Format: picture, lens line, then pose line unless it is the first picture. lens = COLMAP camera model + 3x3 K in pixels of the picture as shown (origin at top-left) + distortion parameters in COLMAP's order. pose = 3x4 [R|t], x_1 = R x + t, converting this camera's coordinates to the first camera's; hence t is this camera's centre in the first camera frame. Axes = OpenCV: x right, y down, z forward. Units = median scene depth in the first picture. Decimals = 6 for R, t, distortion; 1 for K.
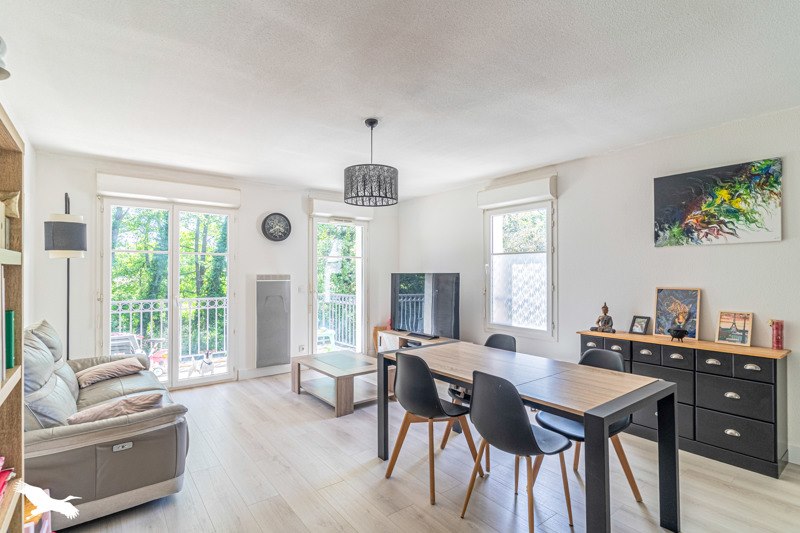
lens RADIAL K [[386.4, 0, 398.5], [0, 386.4, 269.9], [0, 0, 1]] dist [0.000209, 0.000252]
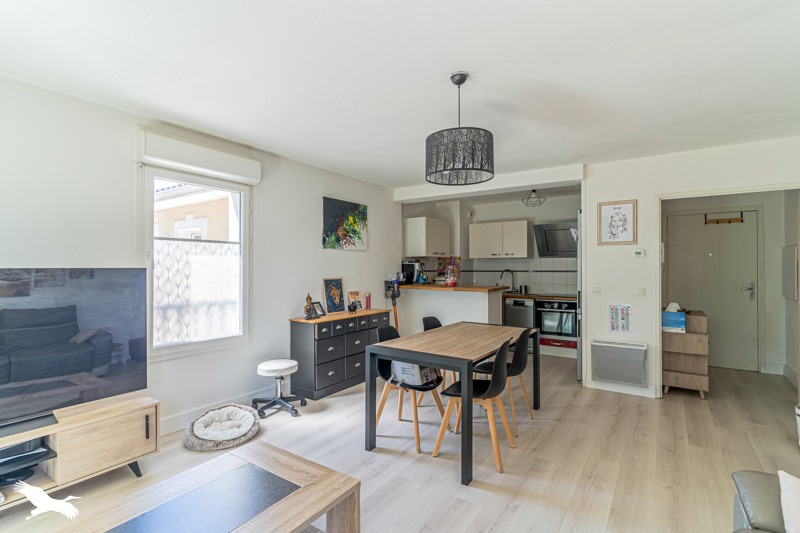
lens RADIAL K [[386.4, 0, 393.5], [0, 386.4, 266.7], [0, 0, 1]] dist [0.000209, 0.000252]
pose [[-0.300414, 0.008004, 0.953775, -0.728003], [-0.003039, 0.999952, -0.009349, 0.016415], [-0.953804, -0.005707, -0.300375, 1.272232]]
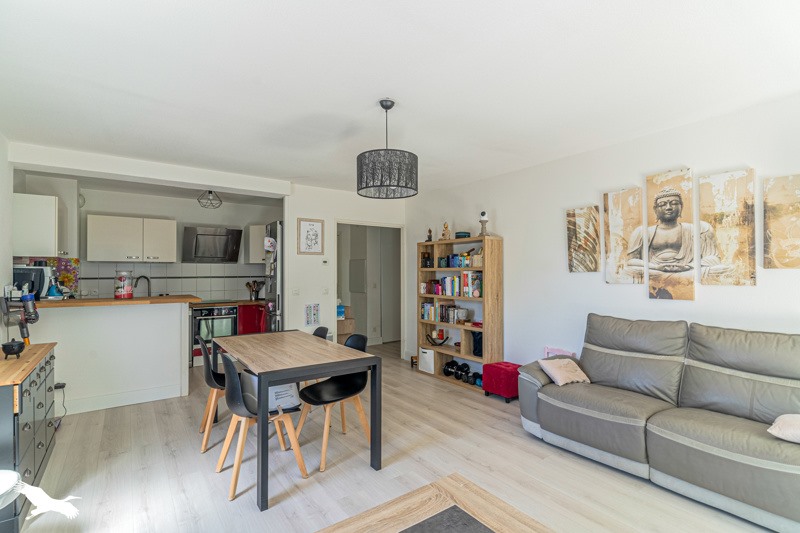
lens RADIAL K [[386.4, 0, 396.0], [0, 386.4, 267.8], [0, 0, 1]] dist [0.000209, 0.000252]
pose [[-0.999365, 0.008910, 0.034494, -0.110581], [0.008341, 0.999827, -0.016604, 0.012817], [-0.034636, -0.016306, -0.999267, 1.754568]]
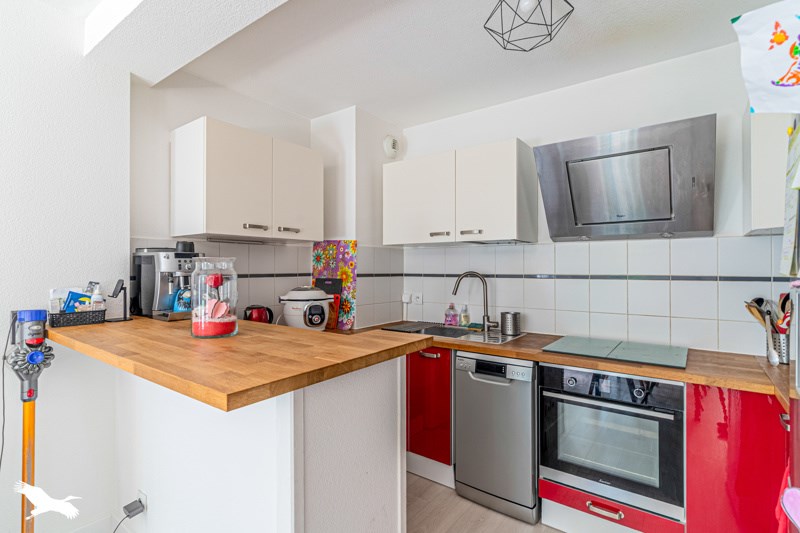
lens RADIAL K [[386.4, 0, 398.8], [0, 386.4, 266.9], [0, 0, 1]] dist [0.000209, 0.000252]
pose [[-0.269086, 0.008985, 0.963074, 0.321669], [-0.002733, 0.999945, -0.010092, 0.009077], [-0.963112, -0.005347, -0.269047, 0.427939]]
